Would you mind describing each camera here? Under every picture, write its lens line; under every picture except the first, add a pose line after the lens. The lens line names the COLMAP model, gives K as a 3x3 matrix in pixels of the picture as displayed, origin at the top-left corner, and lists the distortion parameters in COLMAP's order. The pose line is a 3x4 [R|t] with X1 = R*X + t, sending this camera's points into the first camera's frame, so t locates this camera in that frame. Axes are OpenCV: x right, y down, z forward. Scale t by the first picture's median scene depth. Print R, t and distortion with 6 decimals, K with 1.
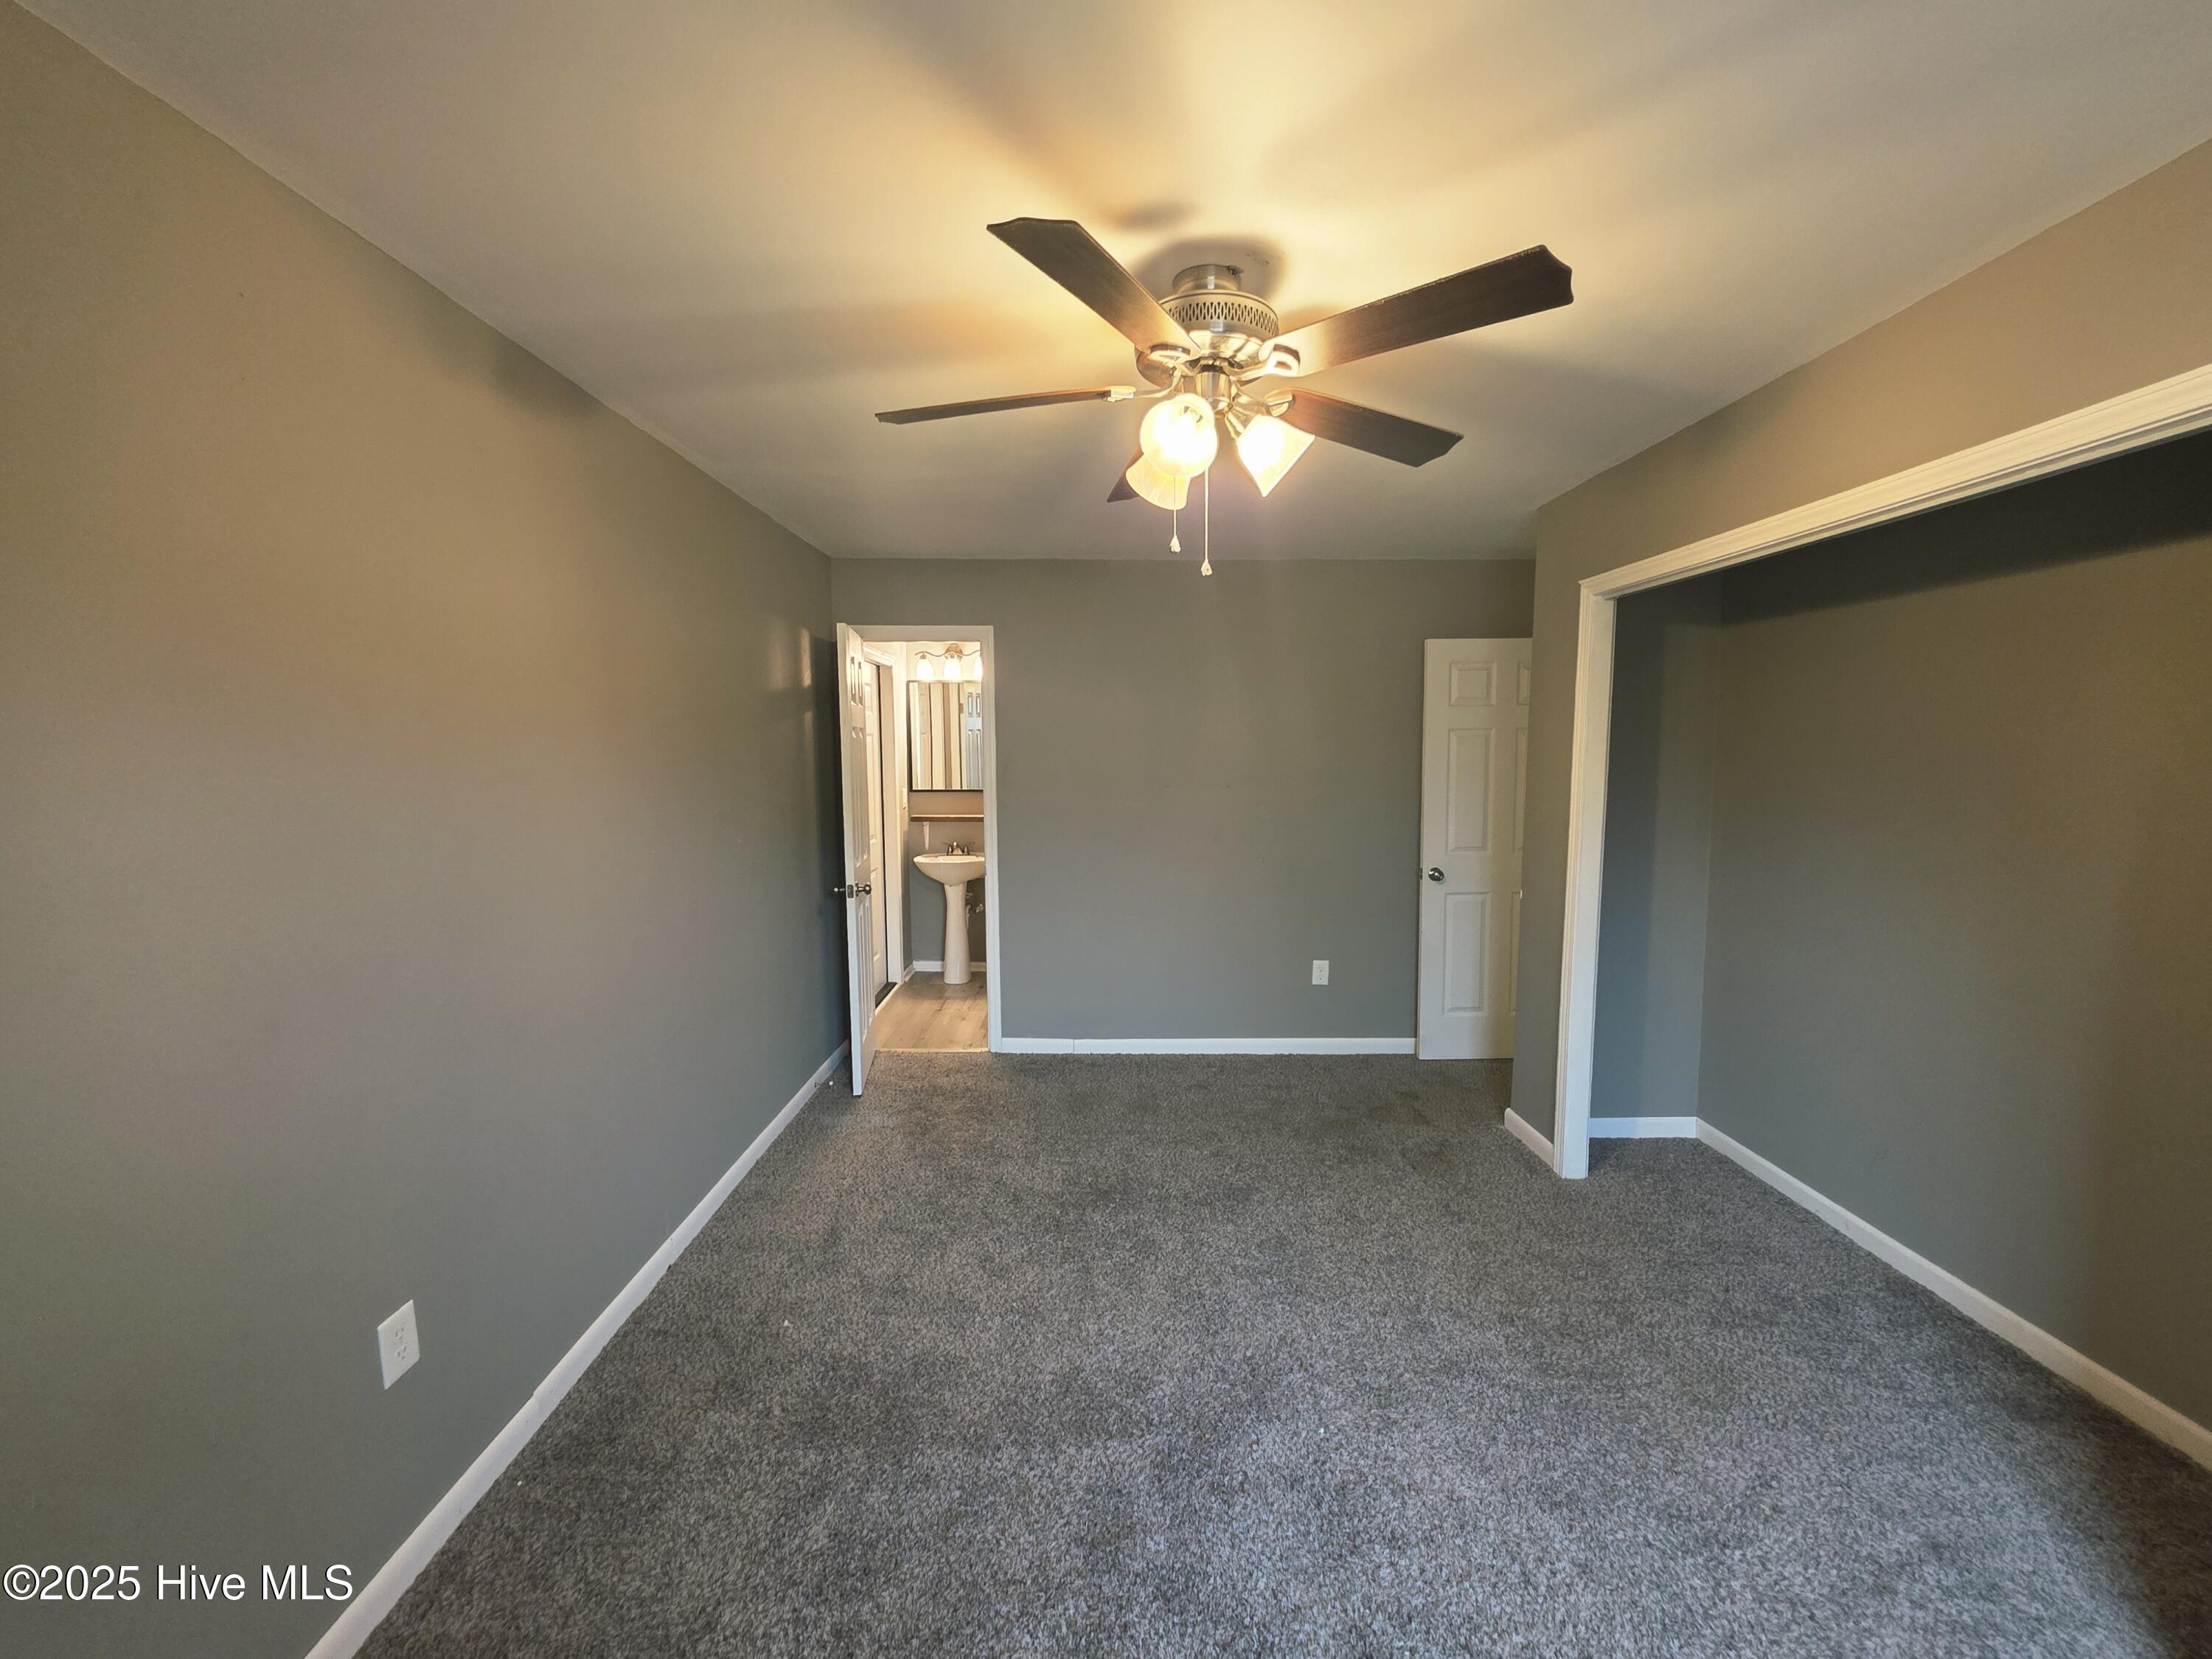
lens RADIAL K [[889.1, 0, 1107.9], [0, 889.1, 830.9], [0, 0, 1]] dist [0.006255, -0.000757]
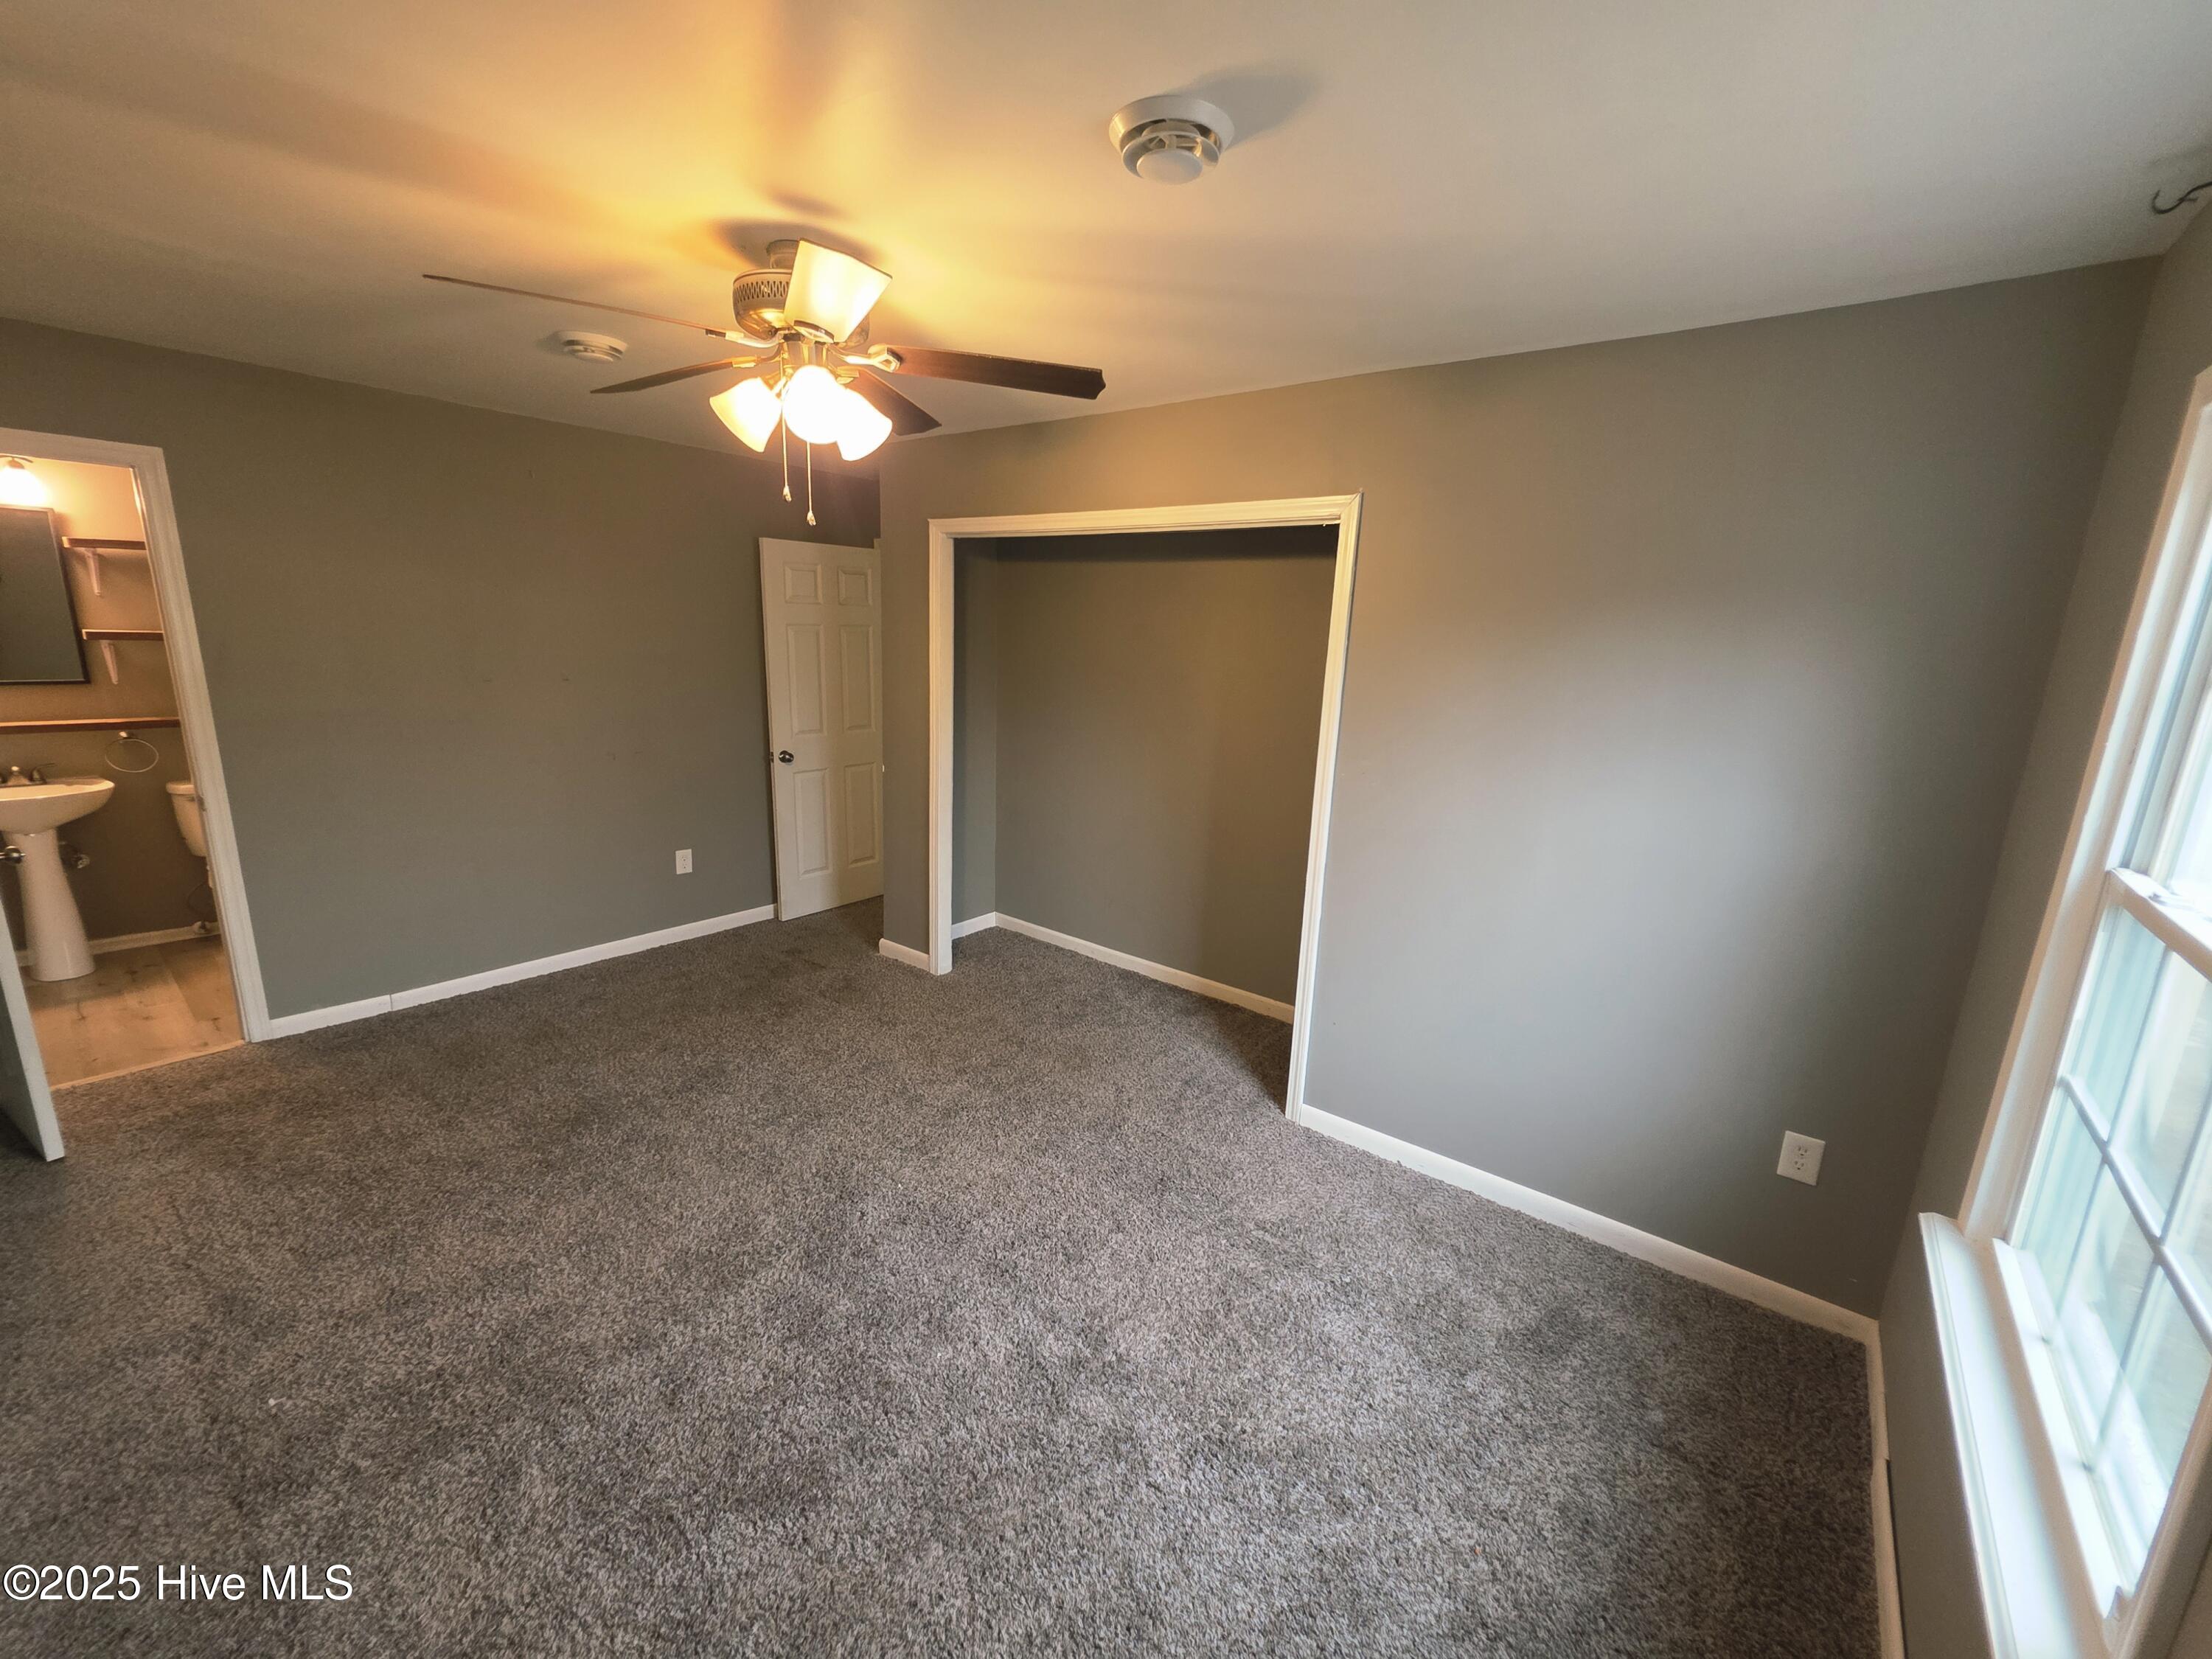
lens RADIAL K [[889.1, 0, 1109.5], [0, 889.1, 825.1], [0, 0, 1]] dist [0.006255, -0.000757]
pose [[0.628833, -0.144101, 0.764071, -0.323551], [0.032341, 0.986674, 0.159466, -0.041804], [-0.776868, -0.075567, 0.625113, -0.026006]]
